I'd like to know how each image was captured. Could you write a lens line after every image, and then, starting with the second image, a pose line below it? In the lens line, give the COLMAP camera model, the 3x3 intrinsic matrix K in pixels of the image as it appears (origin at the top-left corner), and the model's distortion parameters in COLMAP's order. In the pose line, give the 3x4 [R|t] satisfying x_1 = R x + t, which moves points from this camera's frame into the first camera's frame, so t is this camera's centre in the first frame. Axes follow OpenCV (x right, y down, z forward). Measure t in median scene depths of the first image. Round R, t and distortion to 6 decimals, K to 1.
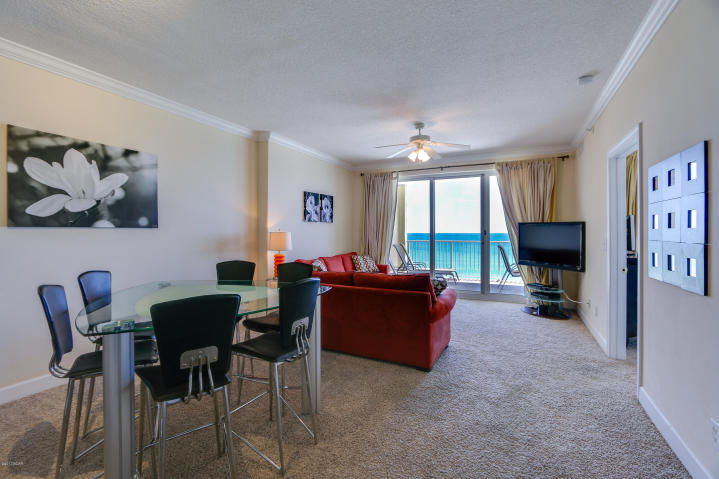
lens RADIAL K [[333.7, 0, 353.9], [0, 333.7, 232.8], [0, 0, 1]] dist [-0.022029, 0.004425]
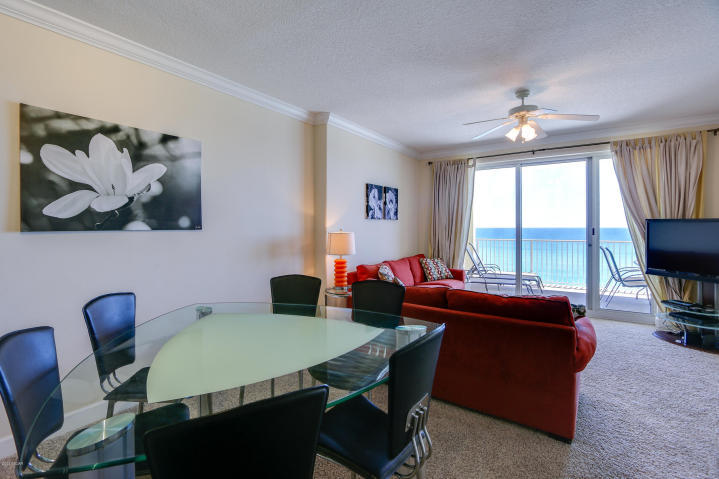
lens RADIAL K [[339.3, 0, 349.0], [0, 339.3, 228.5], [0, 0, 1]] dist [-0.015481, 0.000070]
pose [[0.988586, -0.000945, -0.150655, -0.076016], [0.001314, 0.999996, 0.002355, -0.014315], [0.150653, -0.002526, 0.988584, 0.166358]]
